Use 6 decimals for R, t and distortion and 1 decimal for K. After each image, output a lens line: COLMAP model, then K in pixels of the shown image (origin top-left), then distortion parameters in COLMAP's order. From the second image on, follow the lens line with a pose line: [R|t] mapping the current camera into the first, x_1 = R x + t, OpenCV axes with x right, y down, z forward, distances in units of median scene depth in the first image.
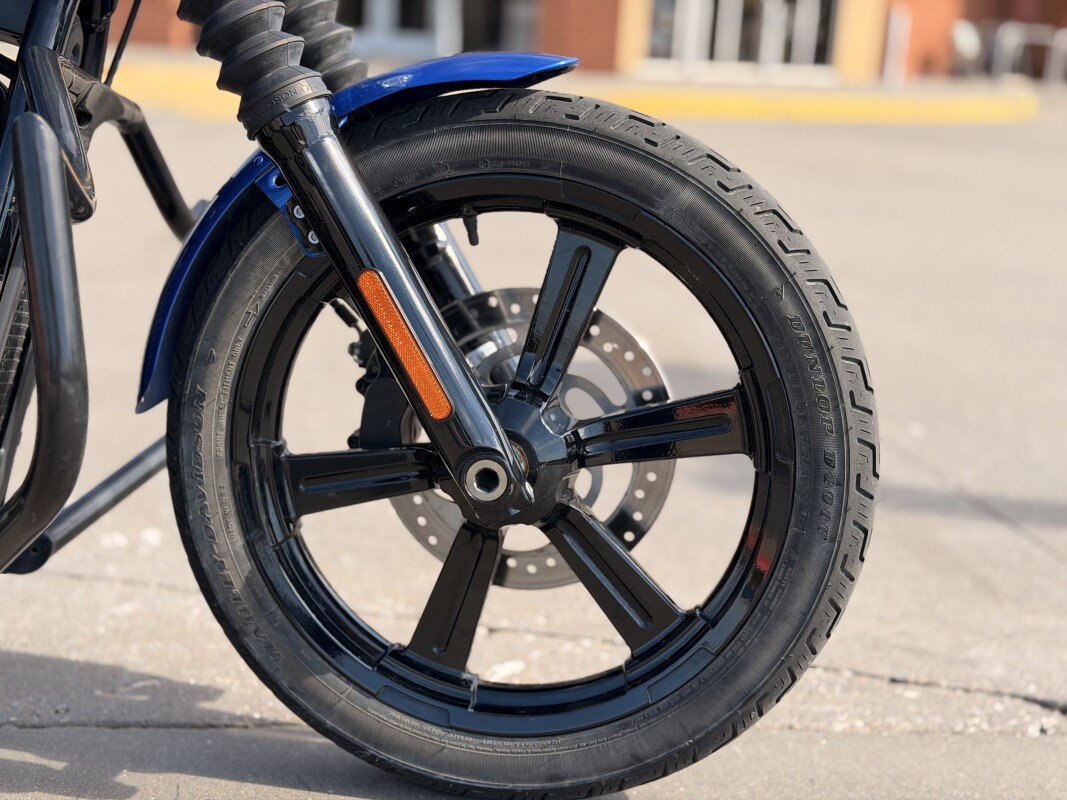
lens RADIAL K [[1495.9, 0, 535.9], [0, 1495.9, 393.1], [0, 0, 1]] dist [0.119571, 0.000000]
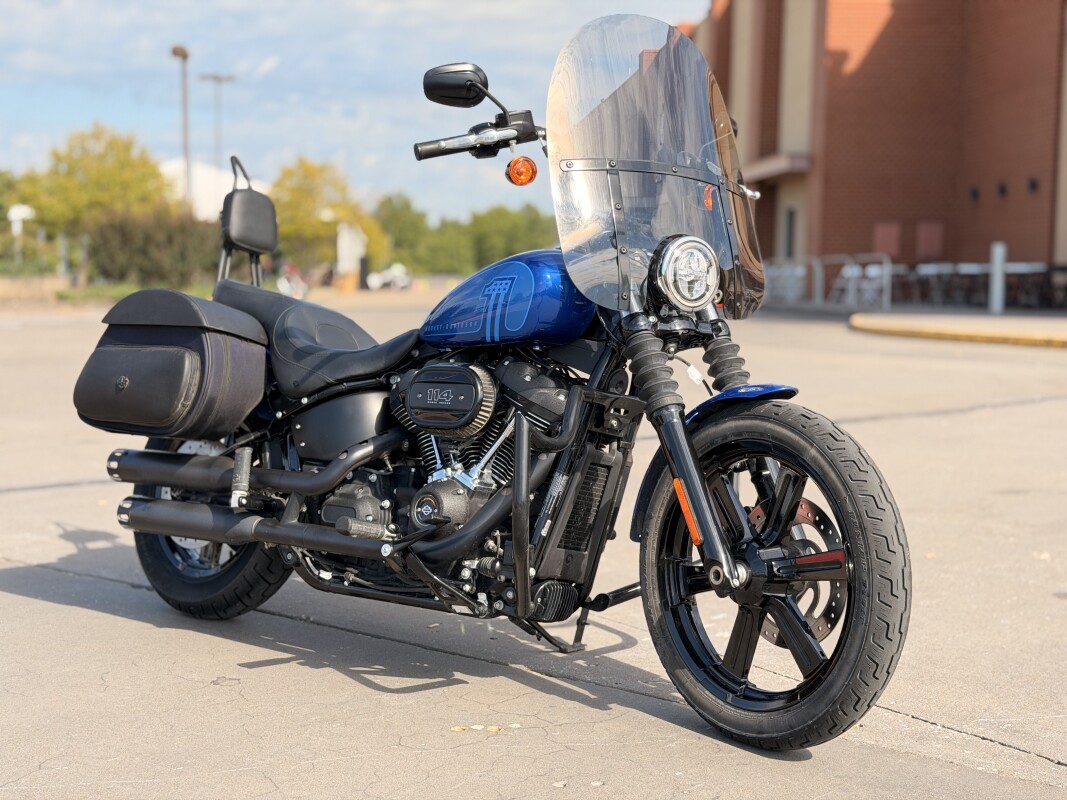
lens RADIAL K [[1495.9, 0, 528.6], [0, 1495.9, 400.8], [0, 0, 1]] dist [0.119571, 0.000000]
pose [[0.728800, 0.012923, -0.684605, 1.193624], [-0.125999, 0.985280, -0.115534, 0.089093], [0.673034, 0.170460, 0.719700, -0.771307]]
